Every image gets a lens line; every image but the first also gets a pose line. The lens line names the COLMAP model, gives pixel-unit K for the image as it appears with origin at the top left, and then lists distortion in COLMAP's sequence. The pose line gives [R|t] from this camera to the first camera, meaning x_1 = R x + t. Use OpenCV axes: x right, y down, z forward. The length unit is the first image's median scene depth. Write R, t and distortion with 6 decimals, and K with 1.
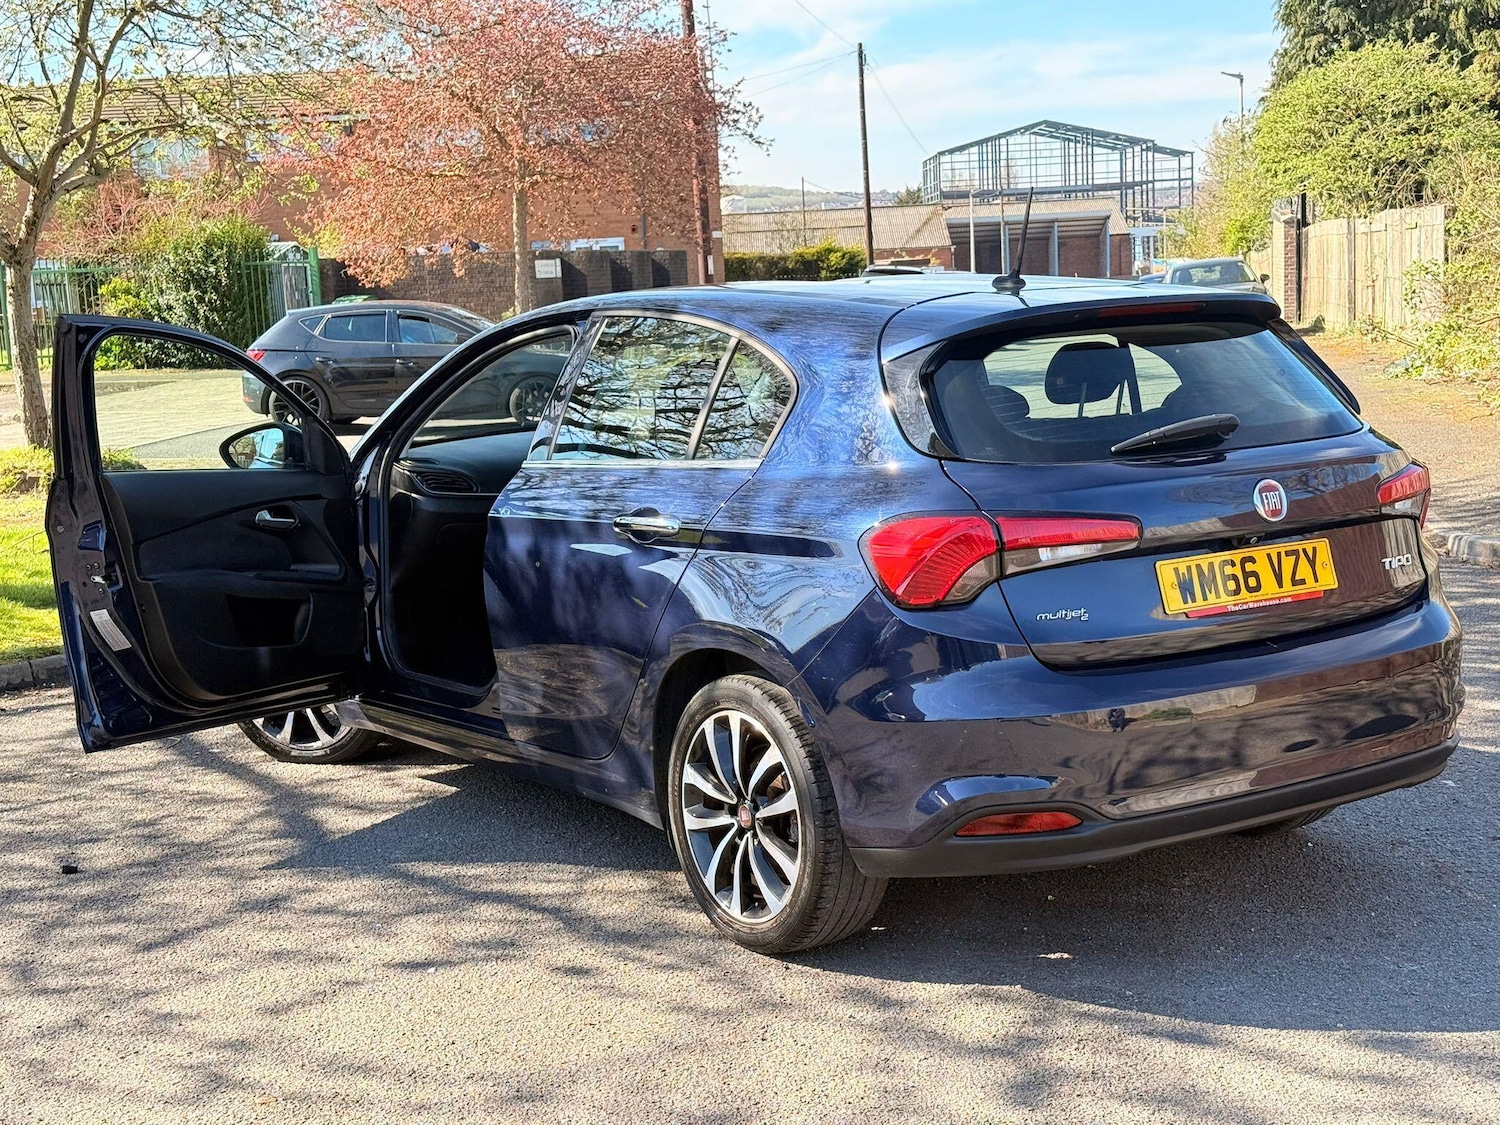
lens RADIAL K [[2058.6, 0, 769.5], [0, 2058.6, 559.9], [0, 0, 1]] dist [0.192467, -0.377943]
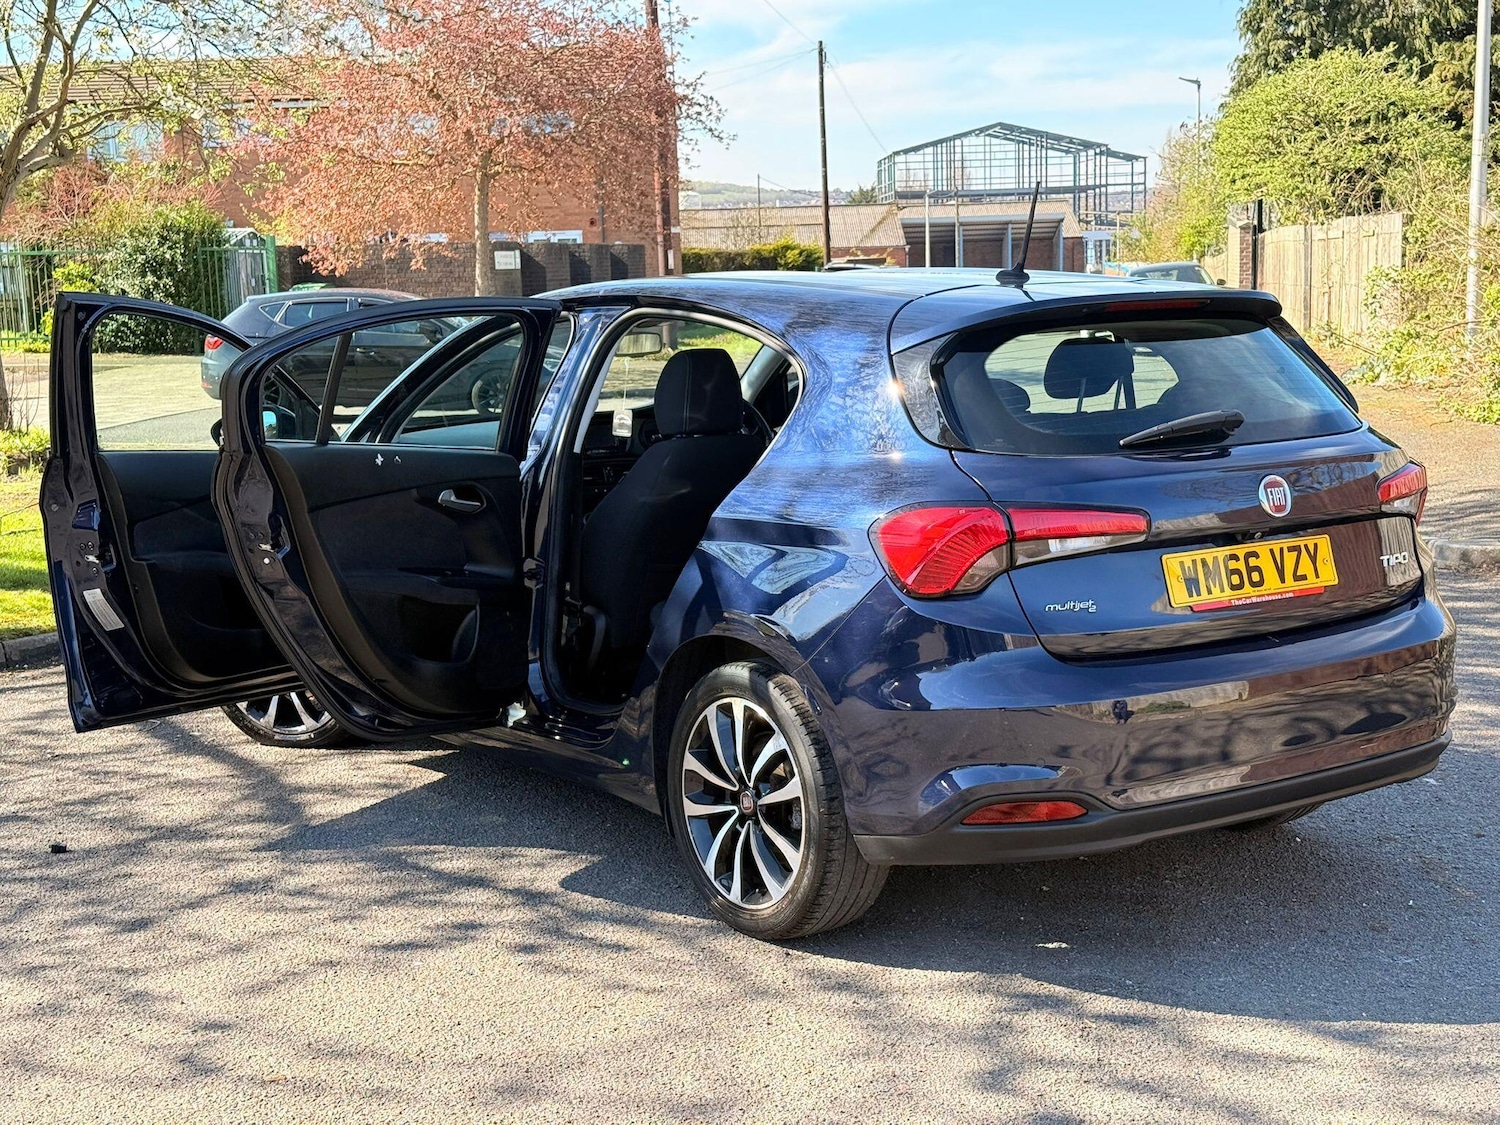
lens RADIAL K [[2060.7, 0, 759.9], [0, 2060.7, 556.4], [0, 0, 1]] dist [0.189028, -0.352378]
pose [[0.999674, 0.015329, 0.020415, -0.017839], [-0.015323, 0.999882, -0.000447, 0.002978], [-0.020420, 0.000134, 0.999791, -0.003197]]
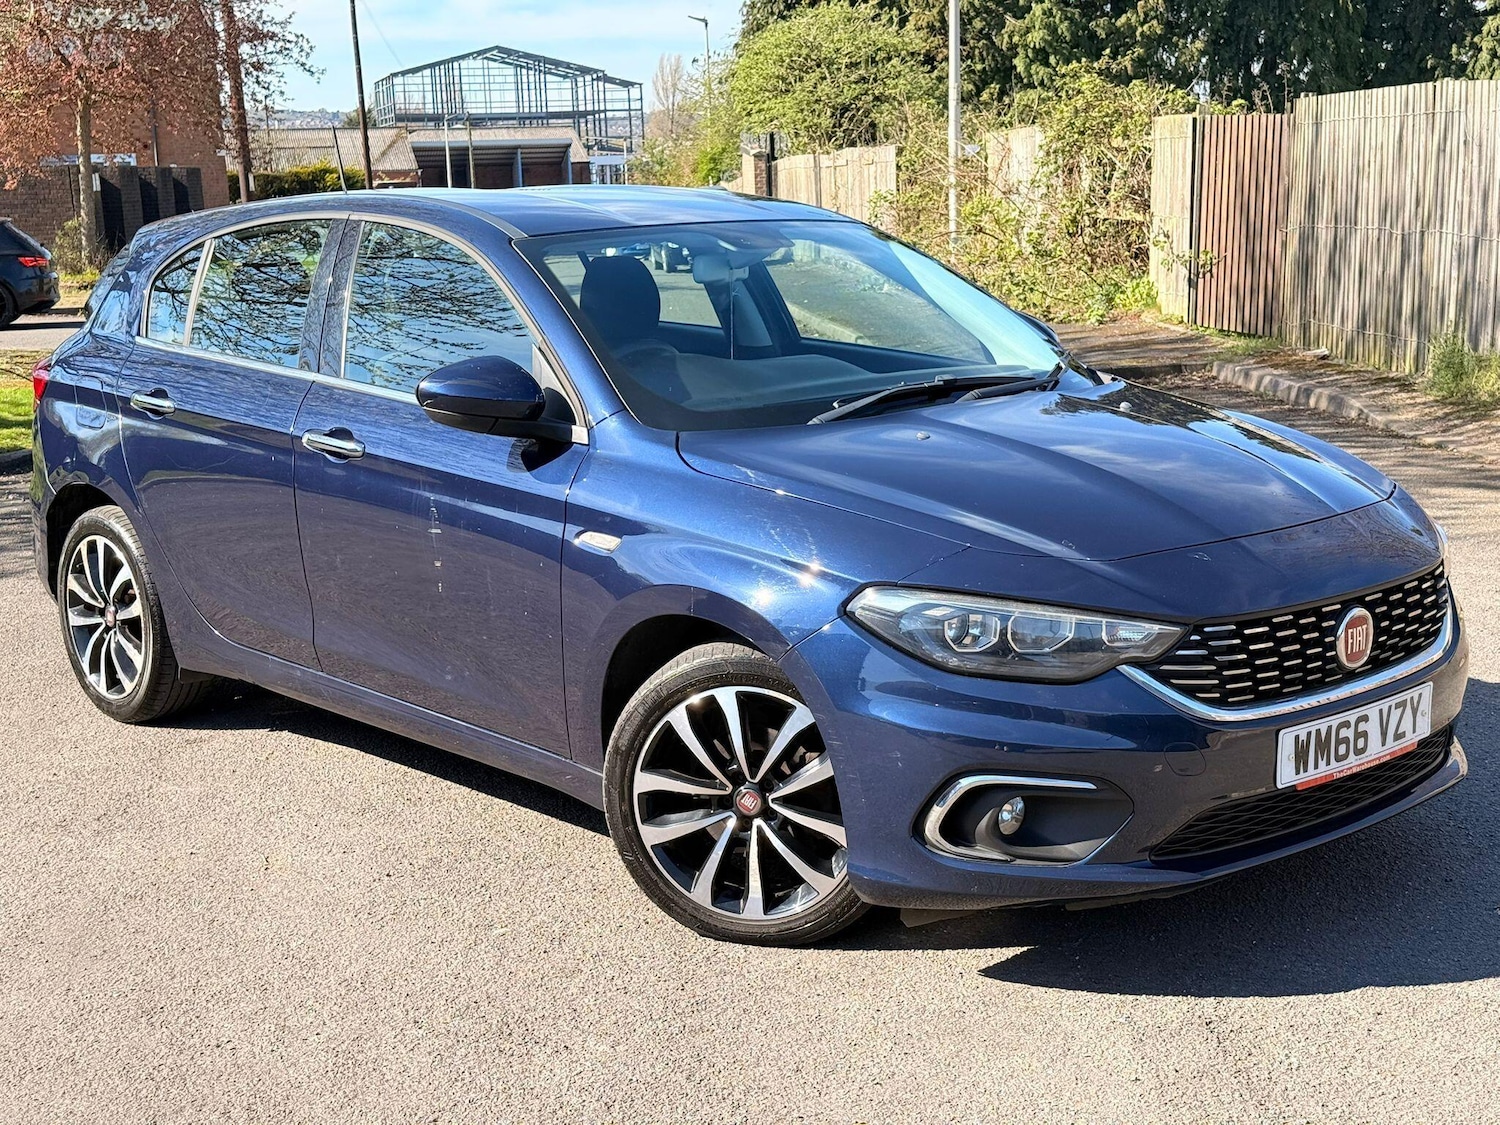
lens RADIAL K [[2058.6, 0, 769.5], [0, 2058.6, 559.9], [0, 0, 1]] dist [0.192467, -0.377943]
pose [[0.966240, -0.034760, 0.255289, -0.248239], [0.025975, 0.998951, 0.037705, 0.093195], [-0.256332, -0.029801, 0.966129, -0.590646]]
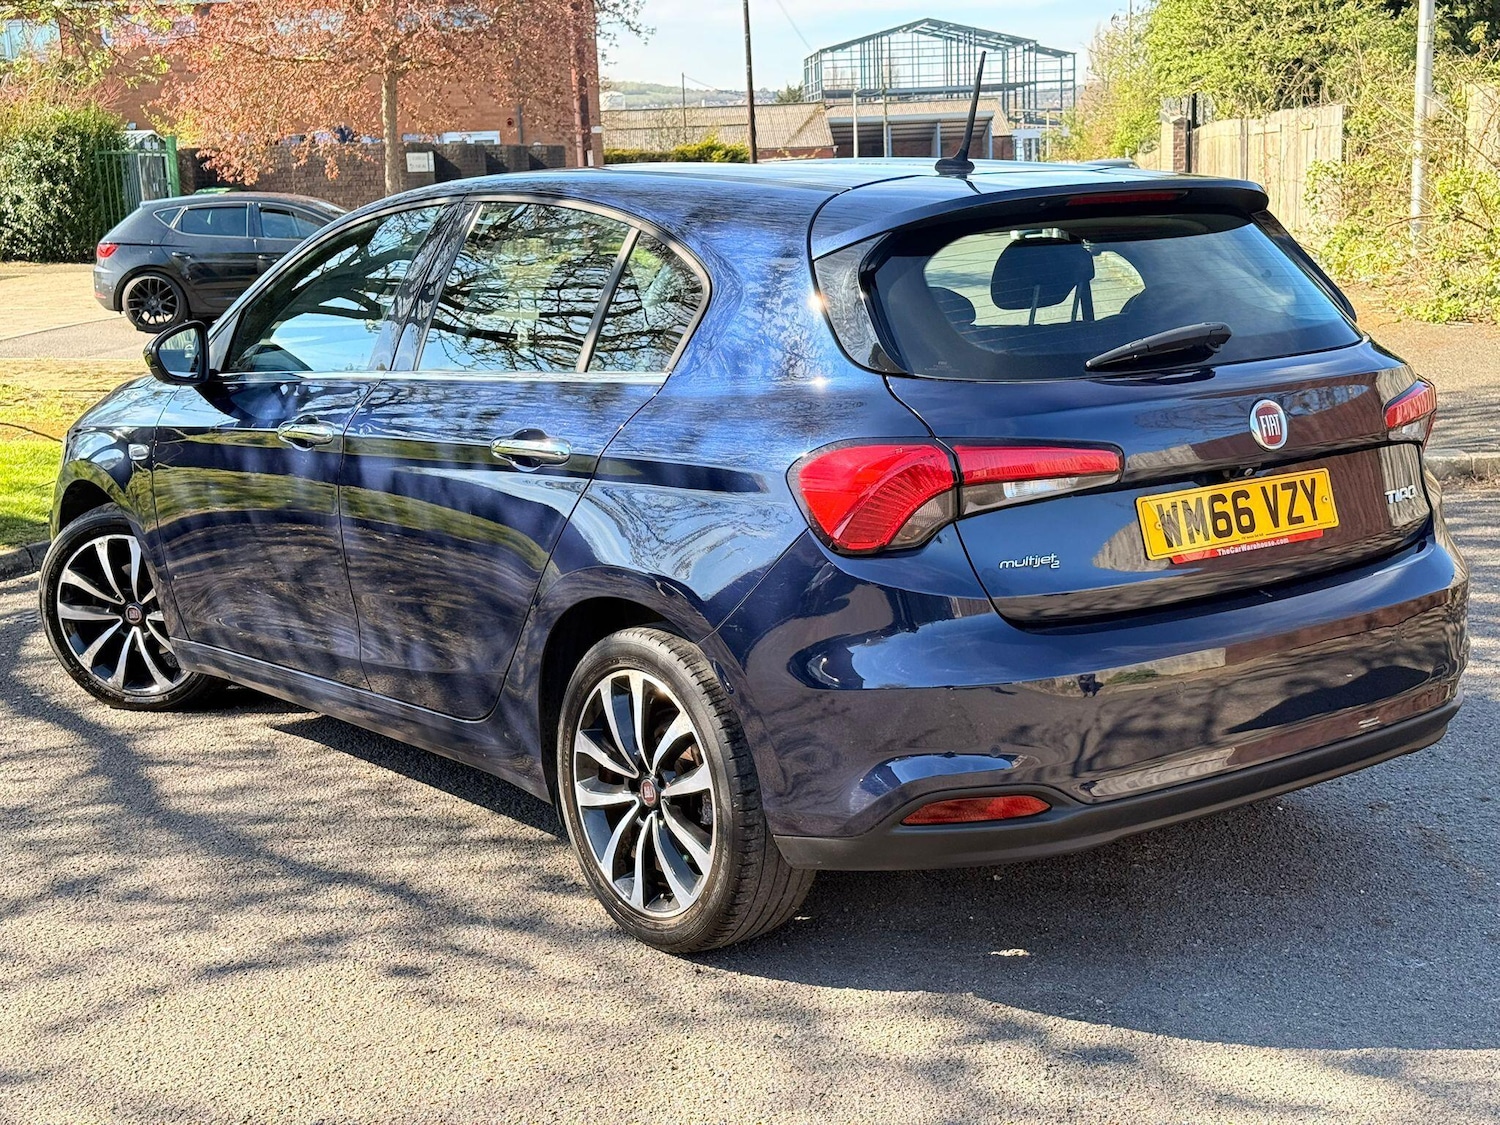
lens RADIAL K [[2063.5, 0, 750.0], [0, 2063.5, 562.5], [0, 0, 1]] dist [0.201316, -0.431838]
pose [[0.998806, -0.000016, 0.048860, -0.007544], [-0.002304, 0.998872, 0.047431, -0.007515], [-0.048805, -0.047487, 0.997679, 0.095890]]
